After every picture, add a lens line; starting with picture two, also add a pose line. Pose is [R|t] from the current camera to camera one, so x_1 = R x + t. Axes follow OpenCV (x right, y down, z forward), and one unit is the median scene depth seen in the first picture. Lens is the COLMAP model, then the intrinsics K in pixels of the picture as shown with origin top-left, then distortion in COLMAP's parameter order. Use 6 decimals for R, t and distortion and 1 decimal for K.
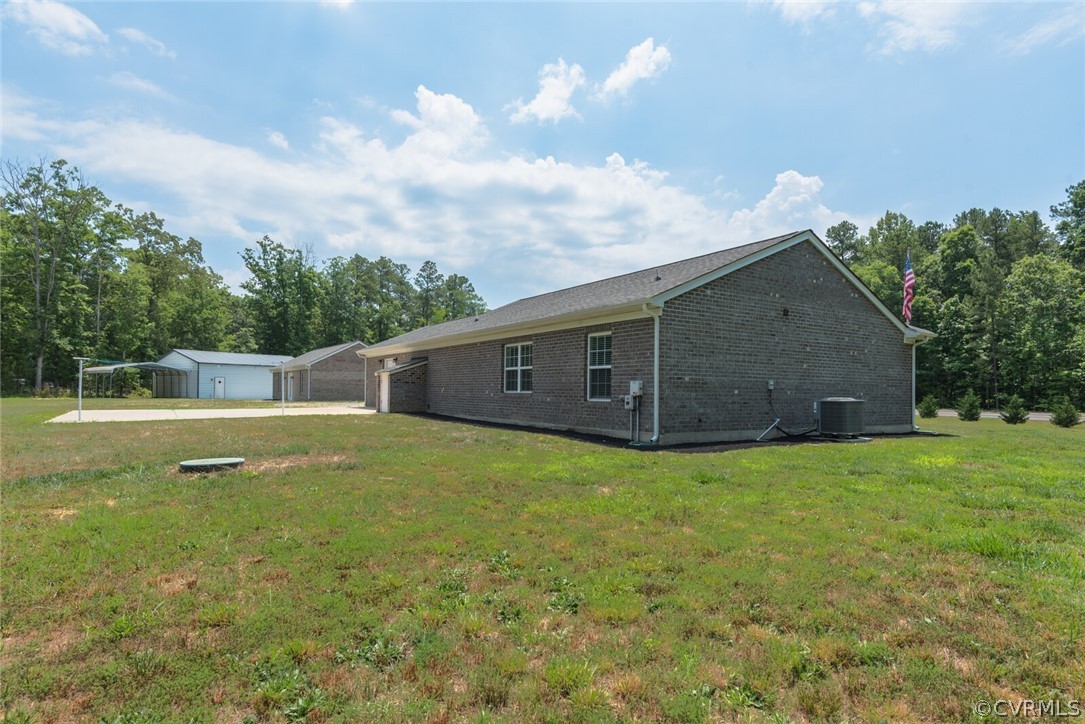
lens RADIAL K [[601.7, 0, 537.2], [0, 601.7, 363.5], [0, 0, 1]] dist [0.038028, -0.033930]
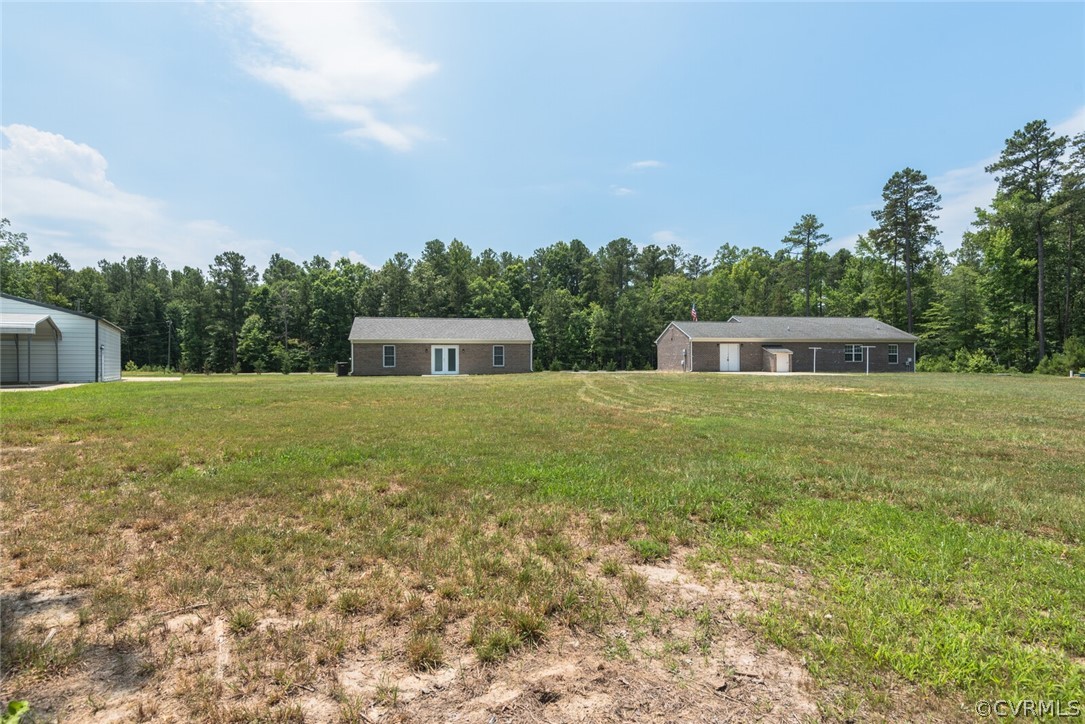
lens RADIAL K [[553.6, 0, 542.5], [0, 553.6, 362.0], [0, 0, 1]] dist [0.010314, -0.000031]
pose [[0.374046, -0.014581, 0.927295, -1.290819], [-0.035538, 0.998917, 0.030042, 0.010421], [-0.926729, -0.044191, 0.373123, 0.580832]]
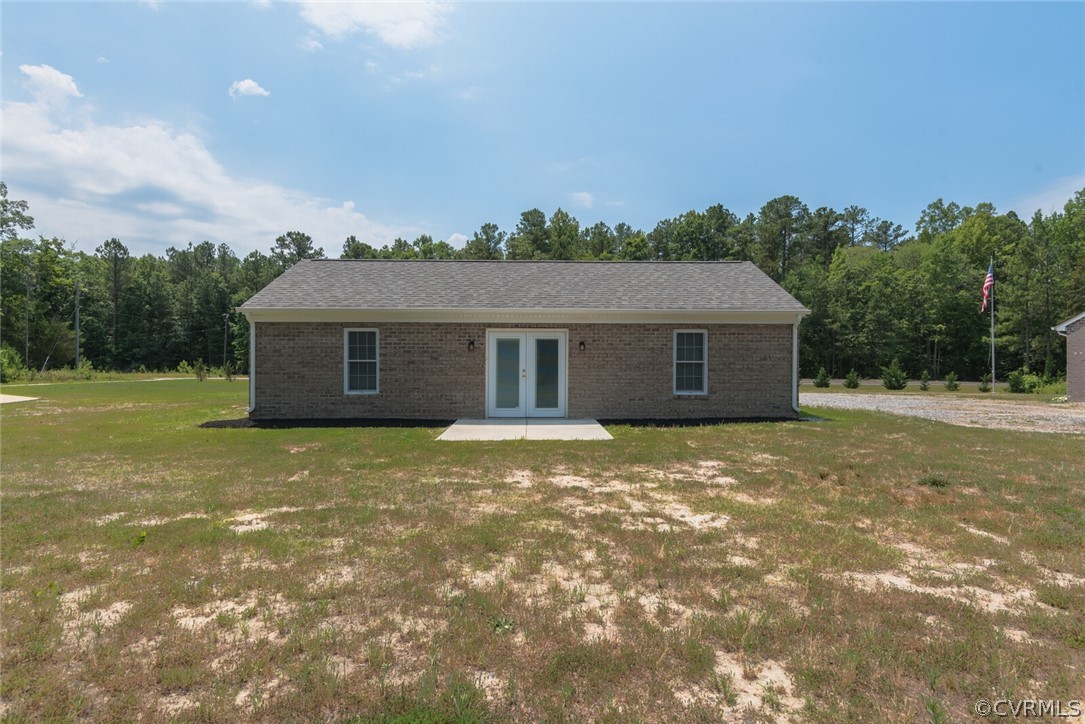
lens RADIAL K [[539.2, 0, 542.5], [0, 539.2, 362.0], [0, 0, 1]] dist [0.005030, -0.017382]
pose [[0.537283, -0.010321, 0.843339, -0.695443], [-0.037703, 0.998632, 0.036242, 0.023956], [-0.842559, -0.051269, 0.536159, 0.936977]]
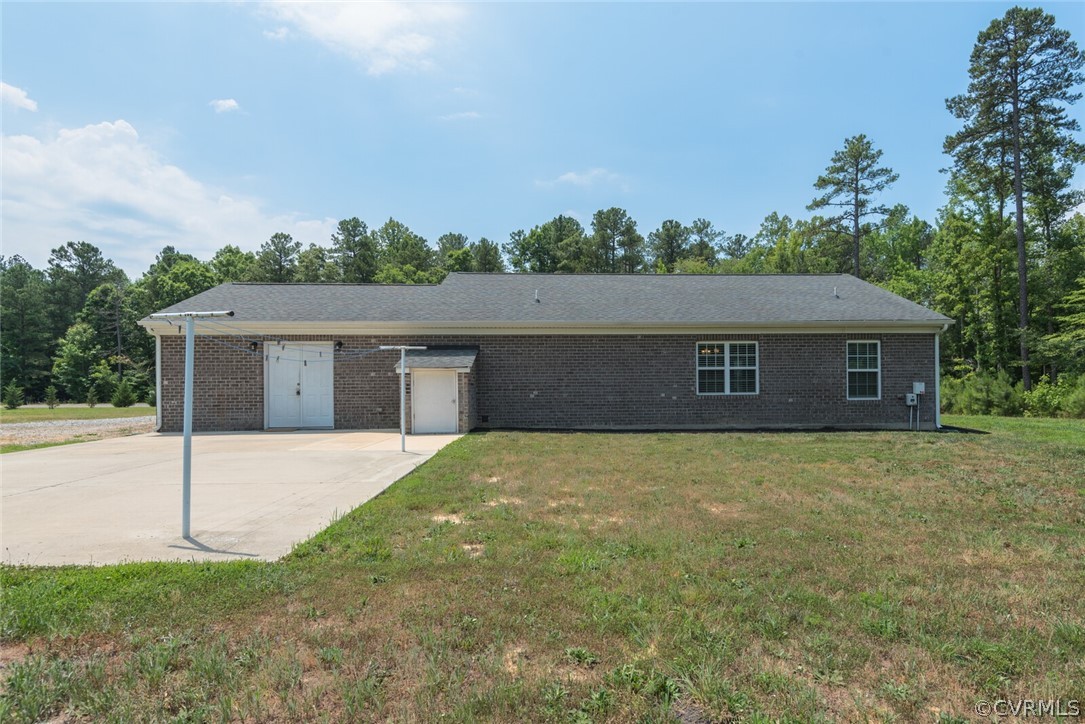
lens RADIAL K [[596.3, 0, 604.9], [0, 596.3, 380.9], [0, 0, 1]] dist [-0.000668, -0.002719]
pose [[0.472707, -0.008980, 0.881174, -0.390439], [-0.029401, 0.999231, 0.025955, 0.003811], [-0.880729, -0.038176, 0.472080, 0.305283]]
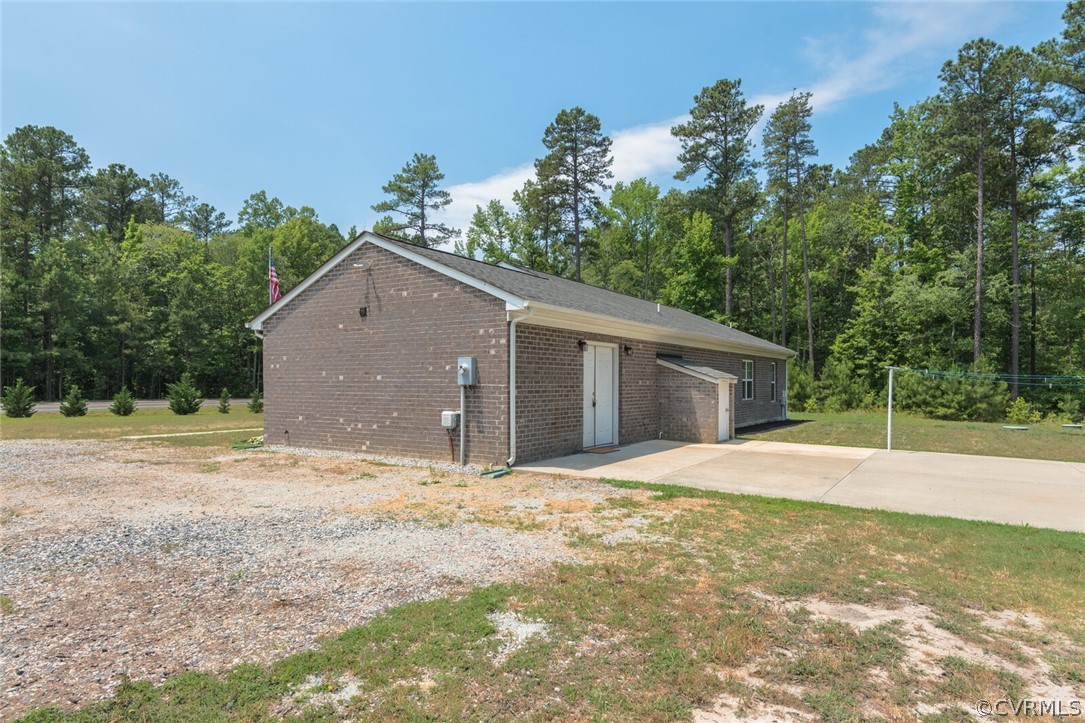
lens RADIAL K [[612.2, 0, 540.1], [0, 612.2, 384.5], [0, 0, 1]] dist [0.002031, -0.001166]
pose [[-0.429163, -0.023200, 0.902929, -0.424503], [-0.054041, 0.998539, -0.000029, 0.017798], [-0.901609, -0.048808, -0.429789, 0.809389]]
